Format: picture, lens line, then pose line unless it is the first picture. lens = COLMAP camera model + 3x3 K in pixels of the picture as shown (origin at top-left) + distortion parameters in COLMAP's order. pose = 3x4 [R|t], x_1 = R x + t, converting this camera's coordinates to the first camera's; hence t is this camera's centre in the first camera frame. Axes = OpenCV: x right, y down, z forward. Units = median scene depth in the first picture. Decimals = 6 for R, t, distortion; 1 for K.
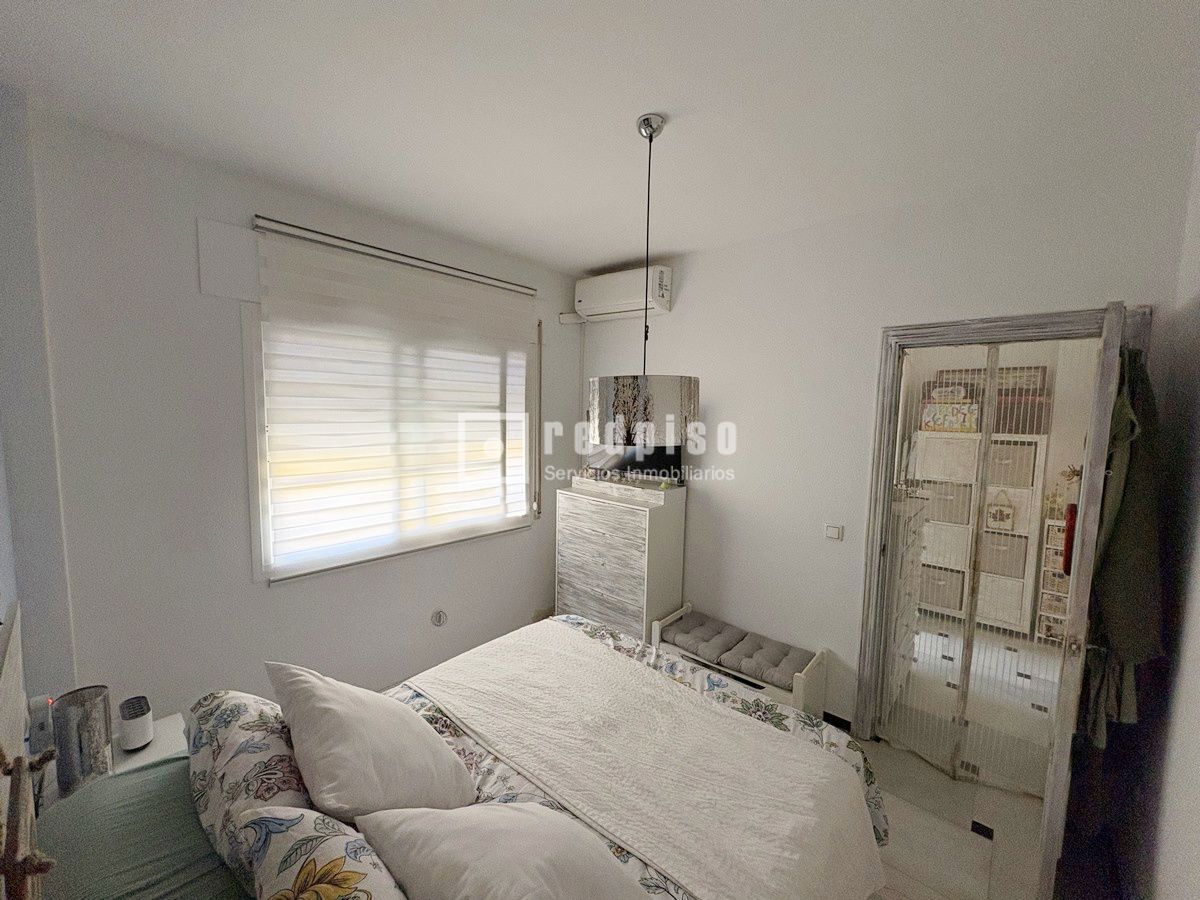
lens RADIAL K [[475.9, 0, 599.2], [0, 475.9, 452.0], [0, 0, 1]] dist [-0.000650, 0.000105]
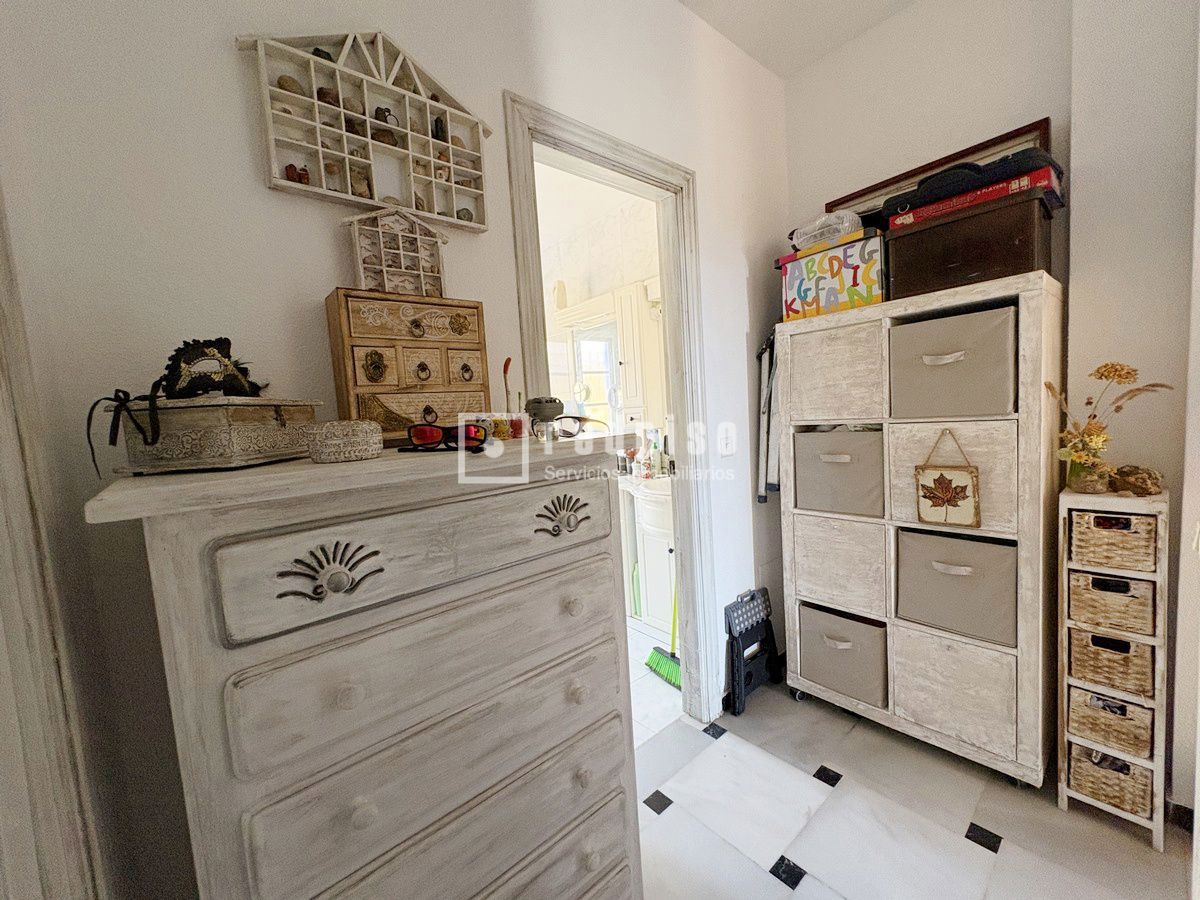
lens RADIAL K [[475.9, 0, 601.3], [0, 475.9, 451.2], [0, 0, 1]] dist [-0.000650, 0.000105]
pose [[0.986477, -0.070344, -0.148039, 0.618969], [0.069710, 0.997522, -0.009471, 0.082815], [0.148338, -0.000977, 0.988936, 0.554739]]
